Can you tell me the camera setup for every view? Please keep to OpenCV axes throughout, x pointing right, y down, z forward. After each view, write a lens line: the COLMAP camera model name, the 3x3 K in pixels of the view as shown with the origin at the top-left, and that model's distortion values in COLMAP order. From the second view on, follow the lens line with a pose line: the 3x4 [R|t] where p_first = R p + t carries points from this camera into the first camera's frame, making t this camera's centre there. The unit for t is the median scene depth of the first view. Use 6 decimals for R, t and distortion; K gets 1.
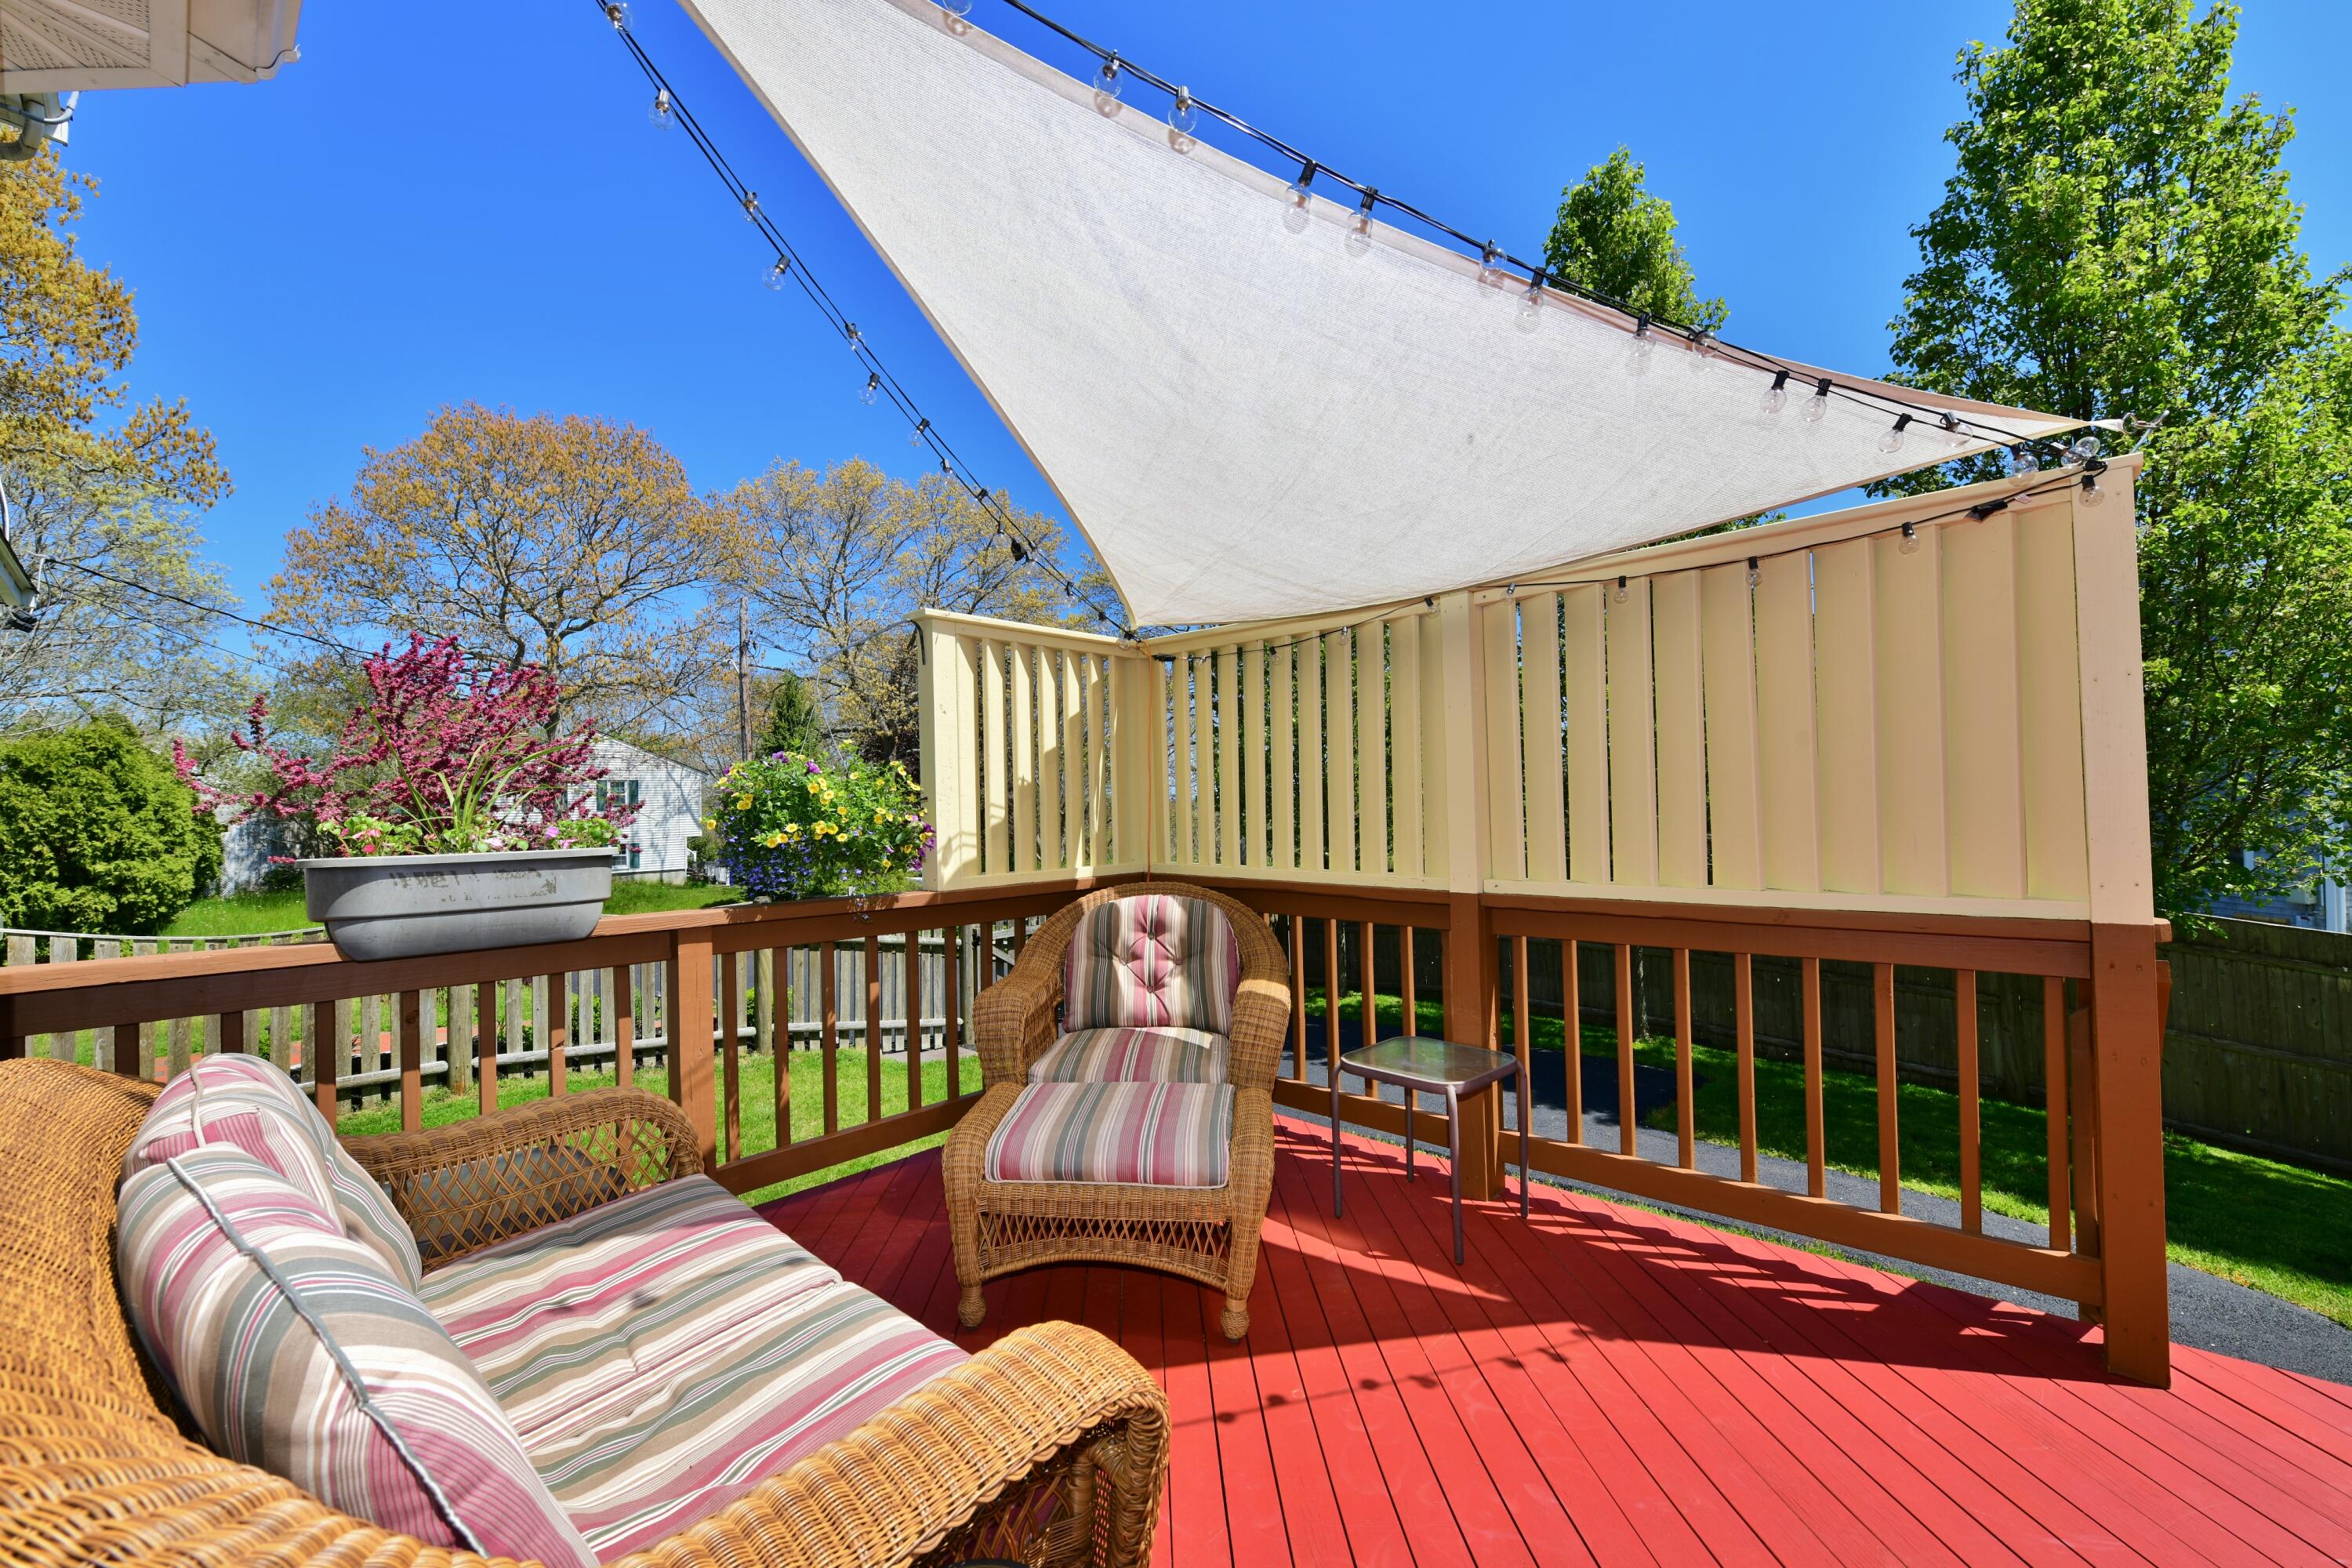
lens RADIAL K [[946.9, 0, 1177.7], [0, 946.9, 787.0], [0, 0, 1]] dist [0.000873, 0.000231]
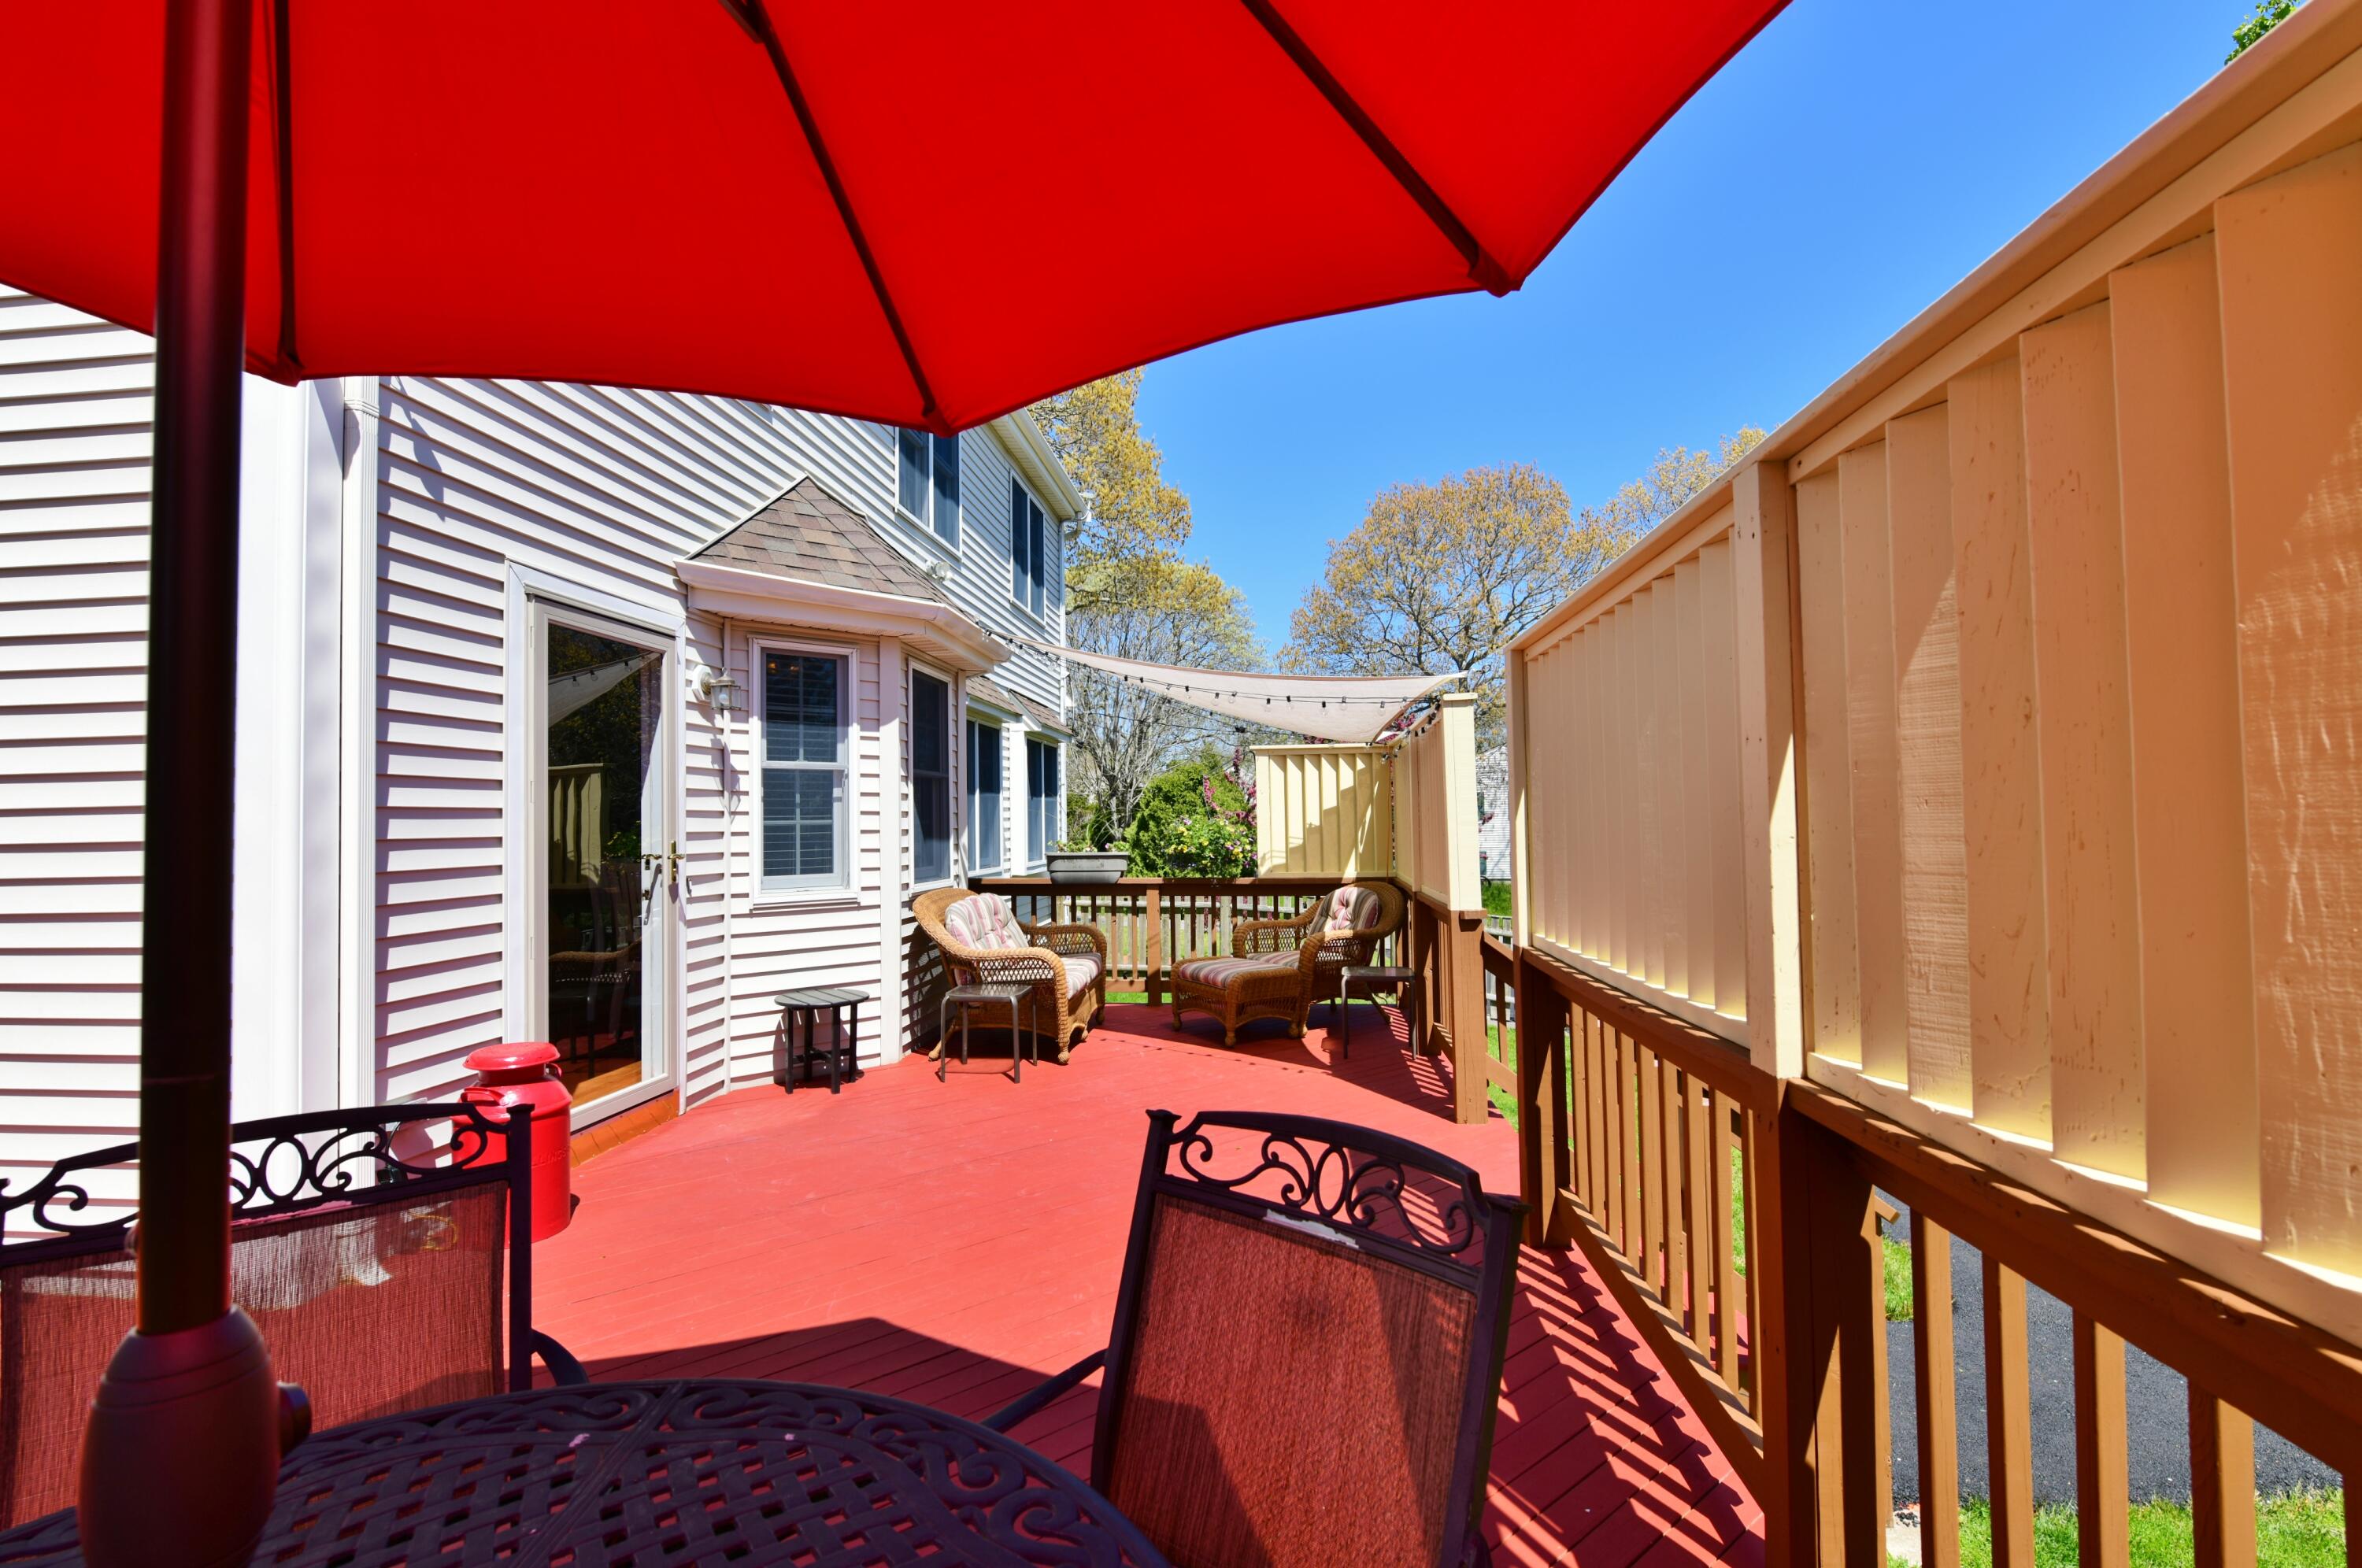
lens RADIAL K [[1074.6, 0, 1175.6], [0, 1074.6, 791.3], [0, 0, 1]] dist [-0.003228, -0.000083]
pose [[0.609686, -0.014672, -0.792507, 1.334111], [0.016645, 0.999845, -0.005705, -0.063147], [0.792468, -0.009713, 0.609836, -0.531027]]
